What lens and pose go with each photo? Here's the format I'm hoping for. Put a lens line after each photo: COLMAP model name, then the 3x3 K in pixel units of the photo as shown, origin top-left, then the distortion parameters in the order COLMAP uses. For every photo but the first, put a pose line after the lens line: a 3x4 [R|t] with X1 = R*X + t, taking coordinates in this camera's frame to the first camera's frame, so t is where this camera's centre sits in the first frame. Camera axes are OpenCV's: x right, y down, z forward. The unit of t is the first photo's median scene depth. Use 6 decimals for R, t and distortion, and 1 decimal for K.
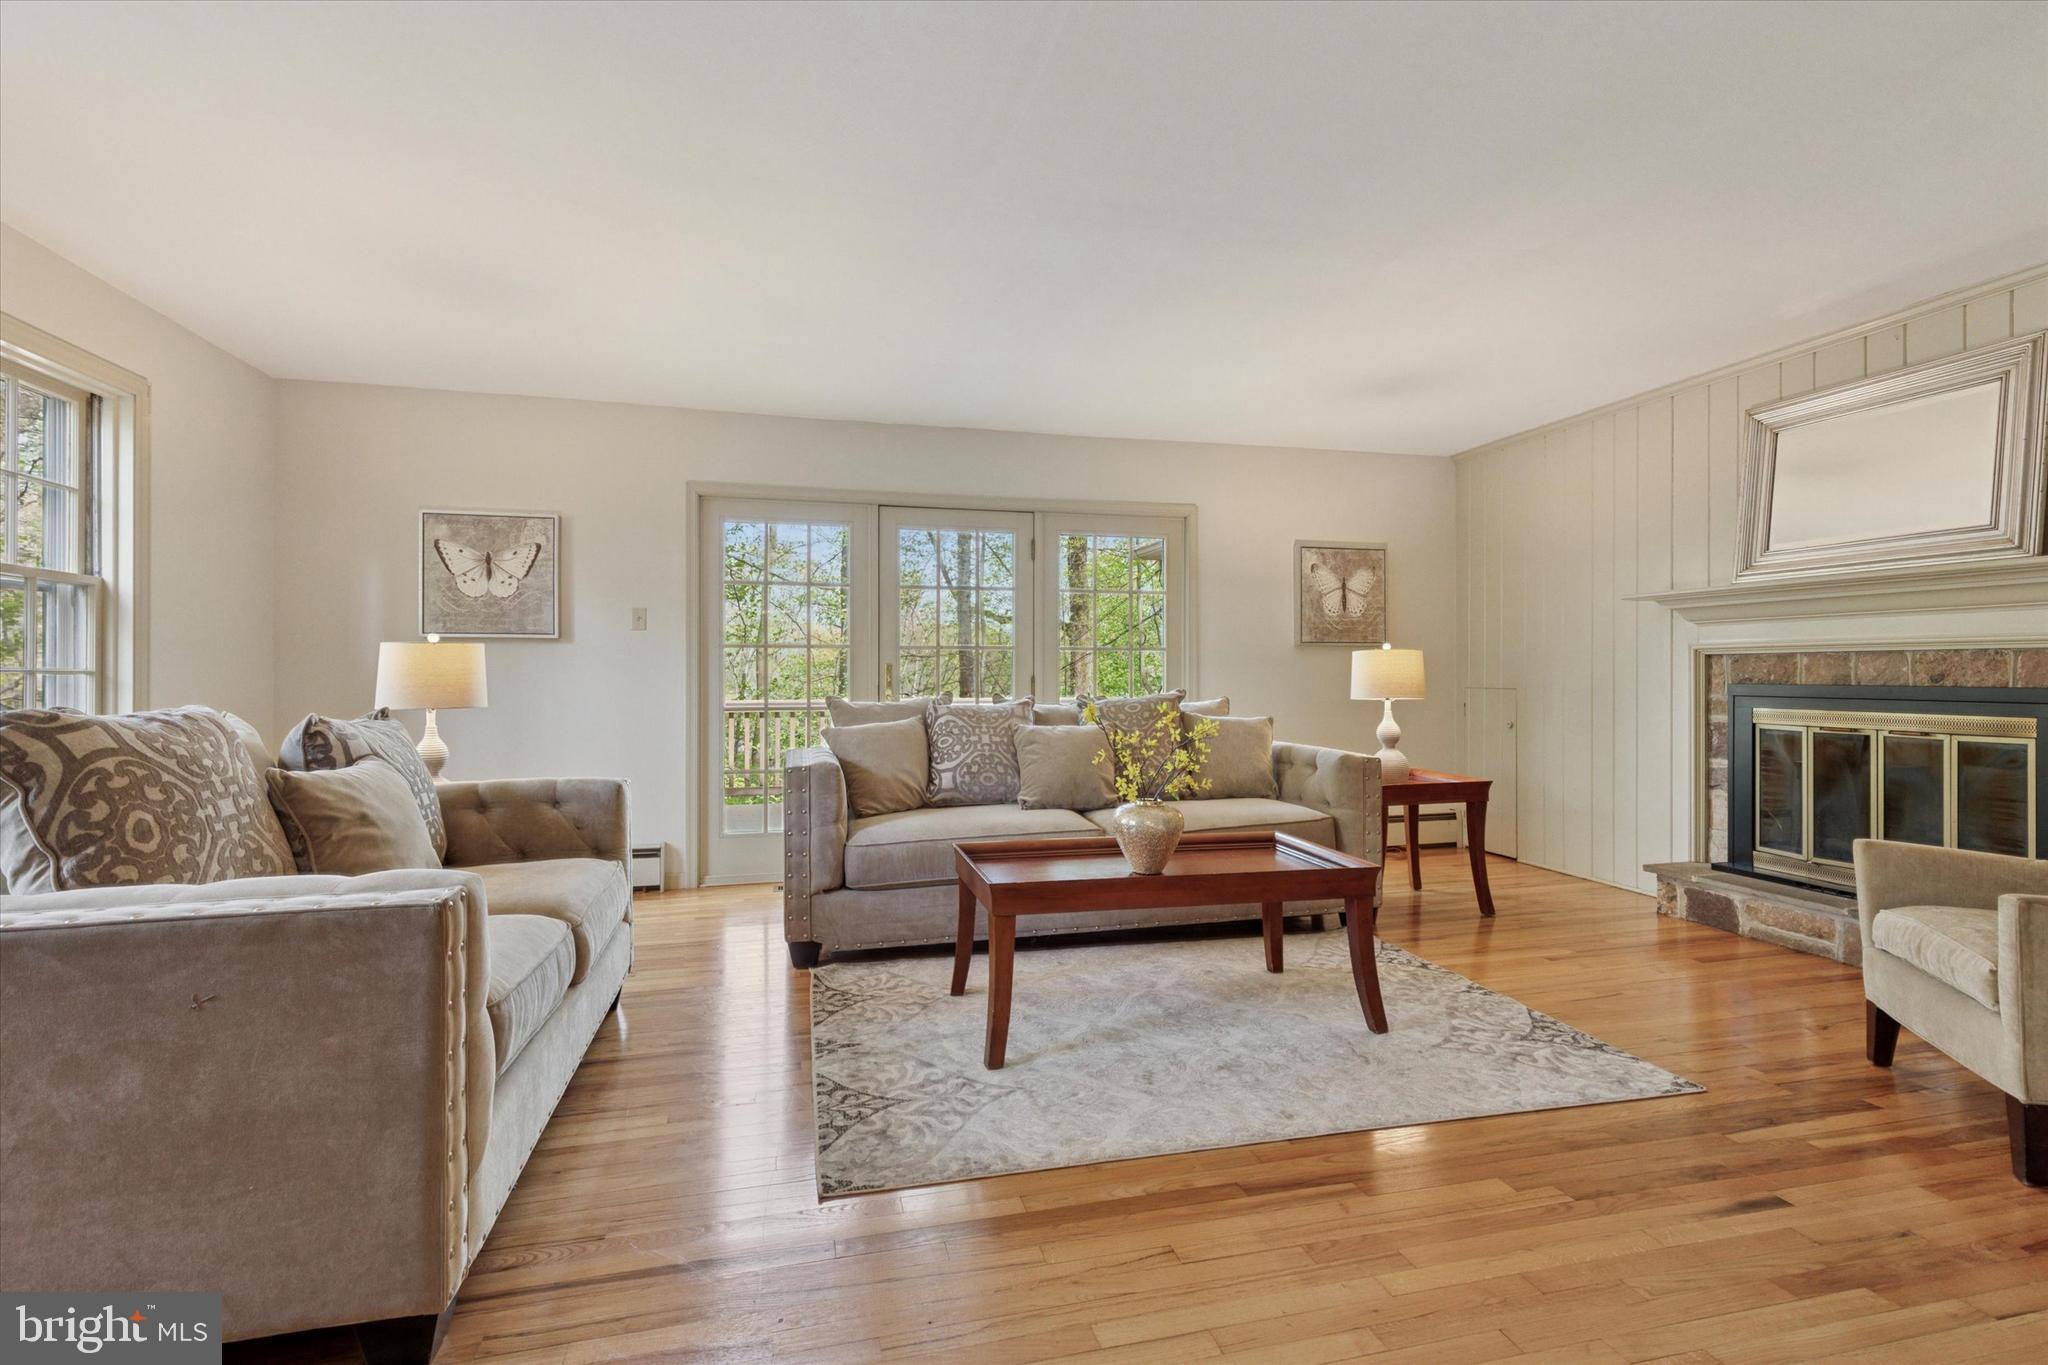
lens RADIAL K [[947.4, 0, 1020.5], [0, 947.4, 679.4], [0, 0, 1]] dist [0.001379, -0.000571]
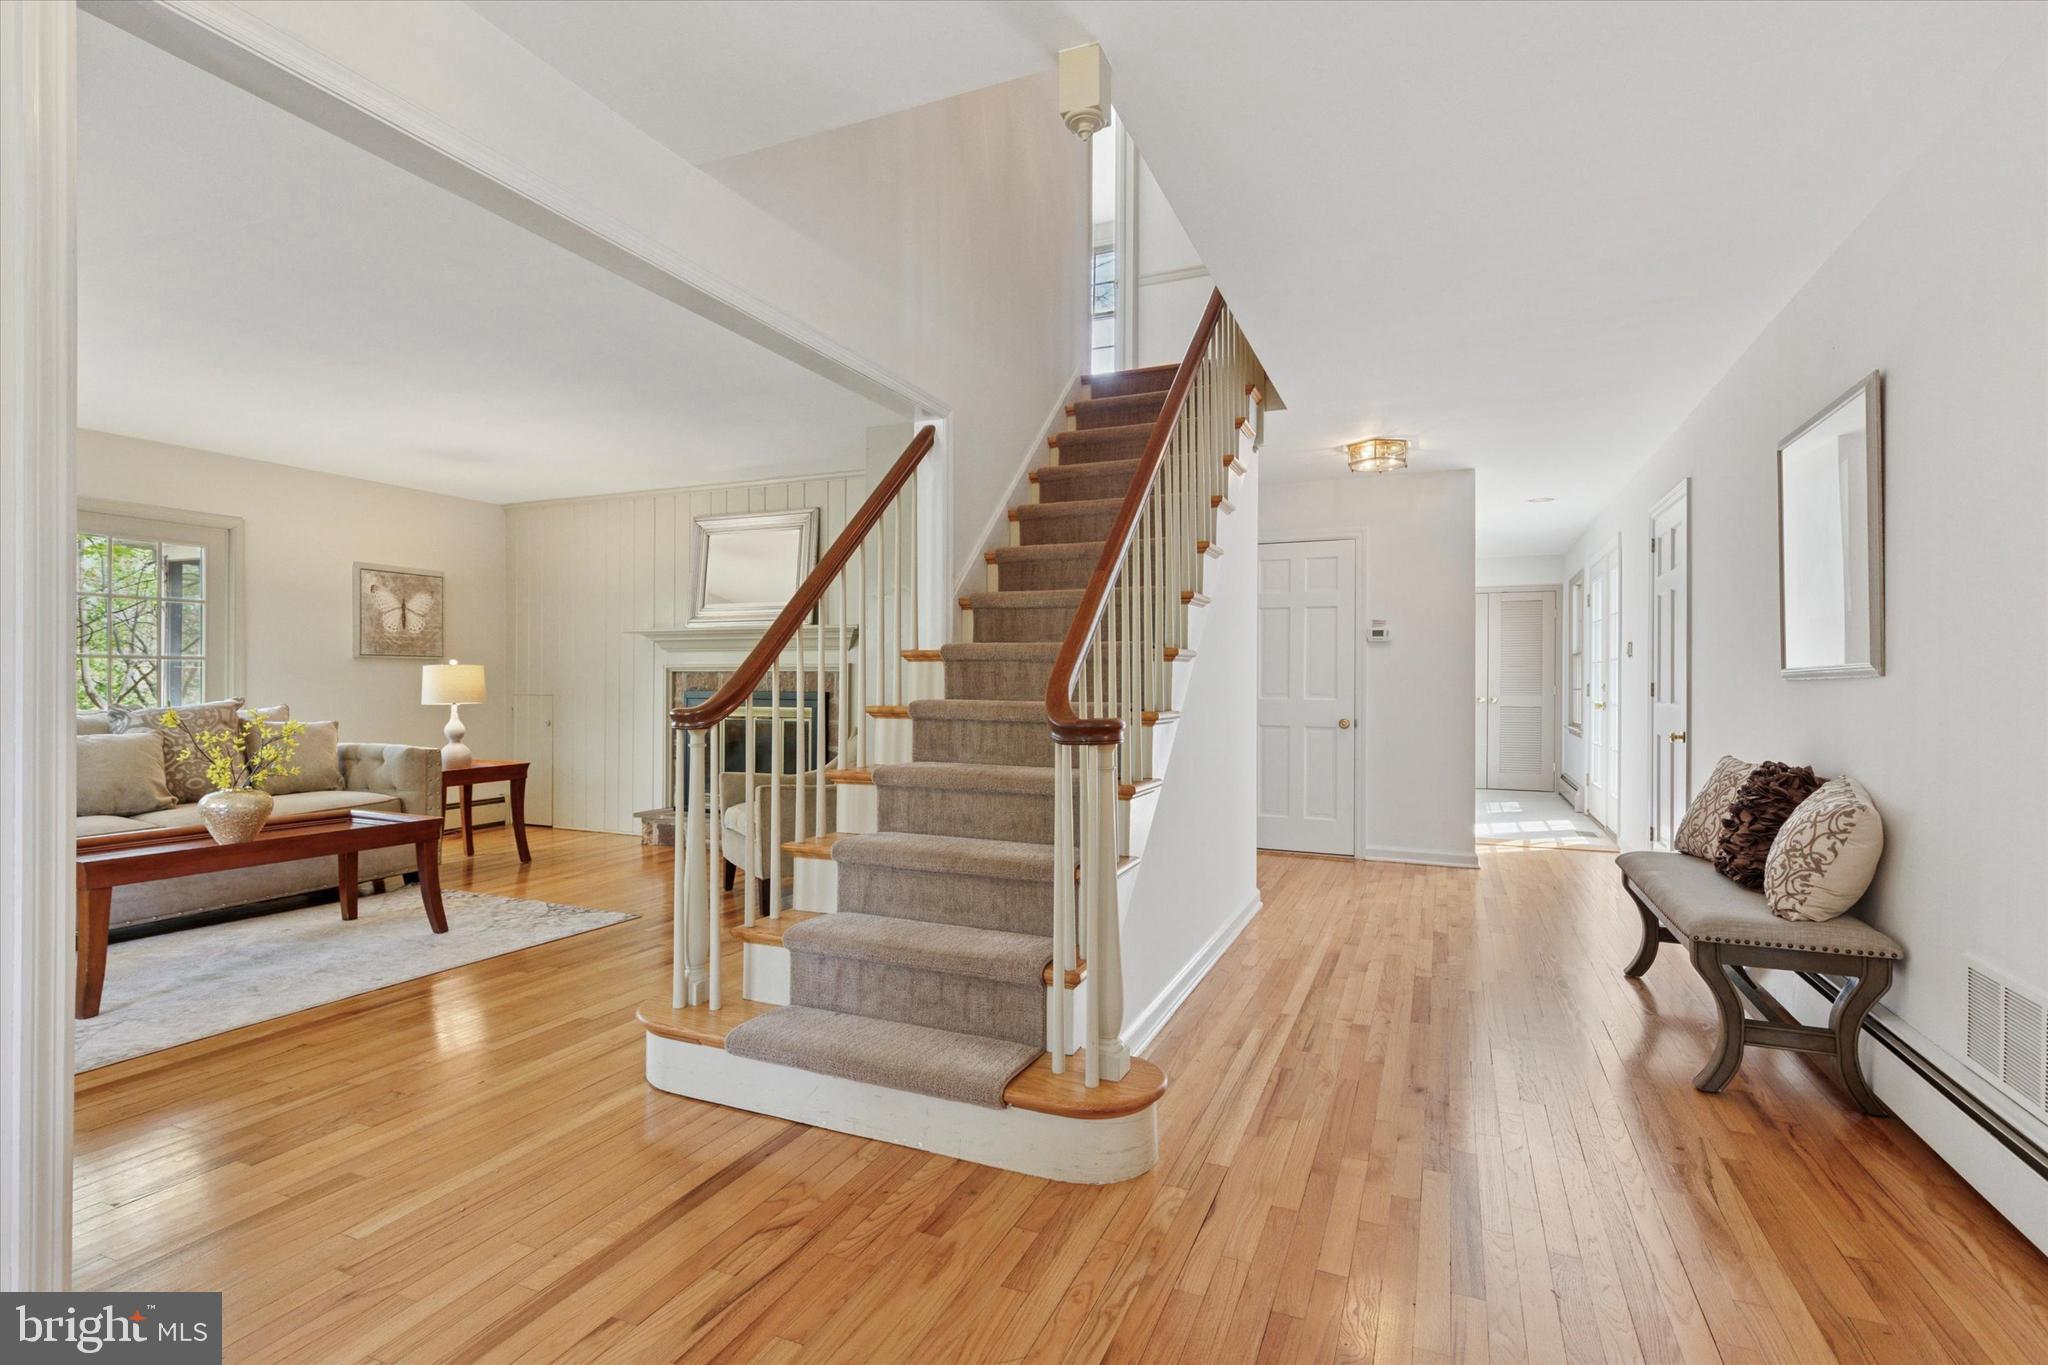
lens RADIAL K [[965.2, 0, 1025.9], [0, 965.2, 677.7], [0, 0, 1]] dist [0.003240, 0.000028]
pose [[0.608745, 0.006776, 0.793337, -0.170805], [0.000908, 0.999957, -0.009238, -0.001733], [-0.793366, 0.006344, 0.608712, -0.412869]]
